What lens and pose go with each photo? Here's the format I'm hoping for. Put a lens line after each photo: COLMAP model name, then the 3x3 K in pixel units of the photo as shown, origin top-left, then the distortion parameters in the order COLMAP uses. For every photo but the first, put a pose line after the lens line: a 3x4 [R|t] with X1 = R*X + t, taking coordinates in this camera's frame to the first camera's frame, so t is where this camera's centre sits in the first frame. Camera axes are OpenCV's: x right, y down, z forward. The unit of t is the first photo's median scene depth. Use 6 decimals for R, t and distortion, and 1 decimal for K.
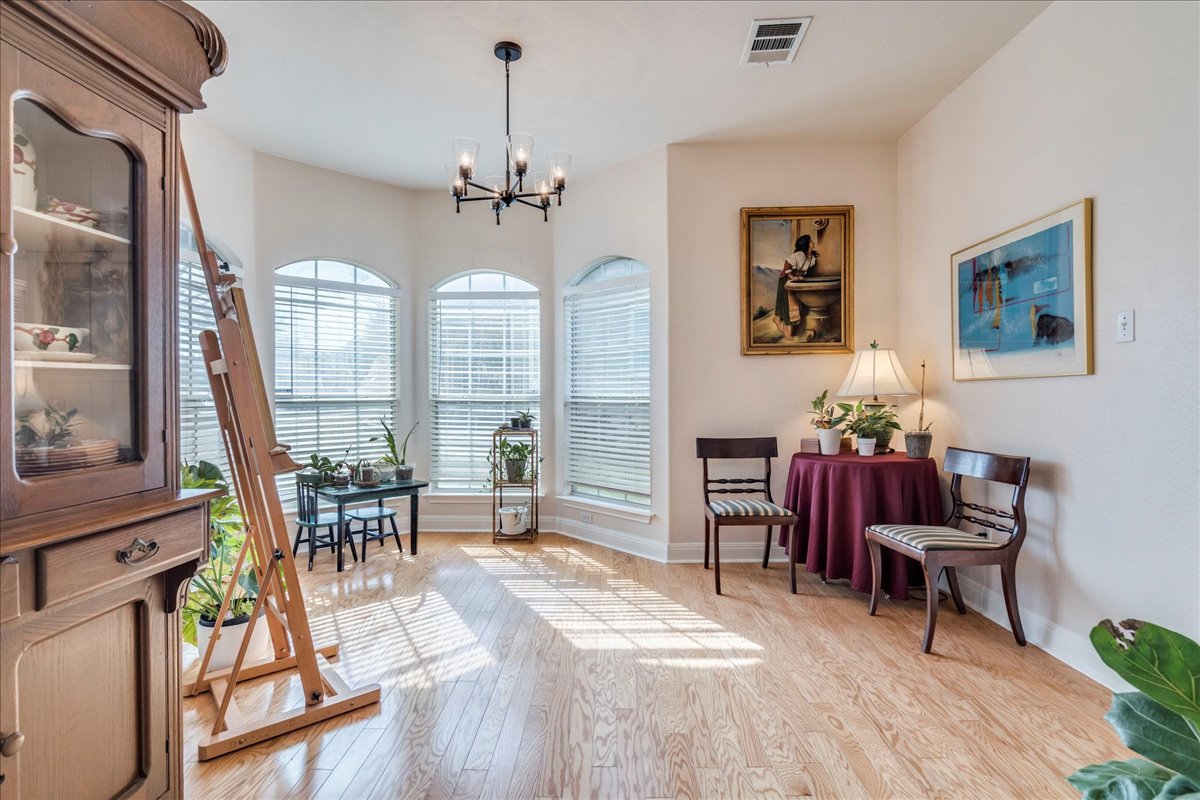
lens RADIAL K [[565.3, 0, 612.7], [0, 565.3, 398.1], [0, 0, 1]] dist [0.000029, -0.000001]
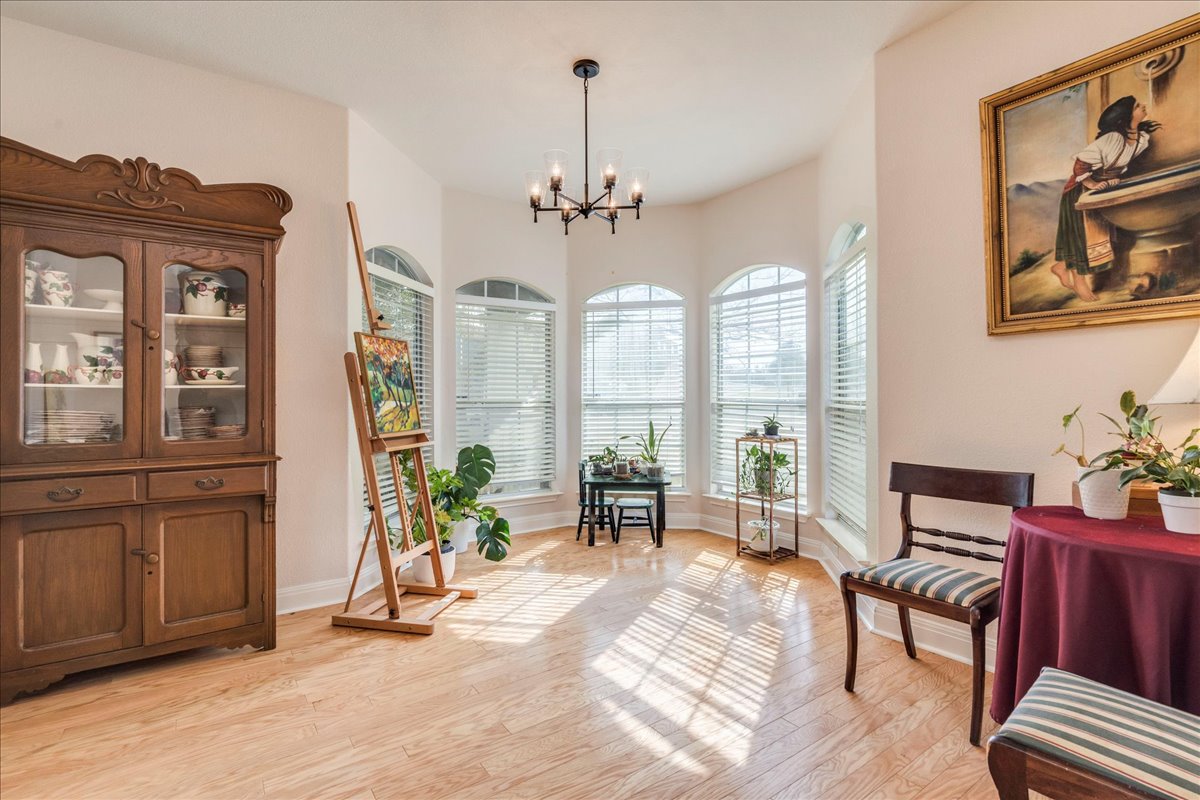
lens RADIAL K [[565.3, 0, 612.7], [0, 565.3, 398.1], [0, 0, 1]] dist [0.000029, -0.000001]
pose [[0.595993, 0.001362, -0.802988, 0.481739], [-0.002391, 0.999997, -0.000078, -0.006685], [0.802986, 0.001966, 0.595995, 0.301978]]
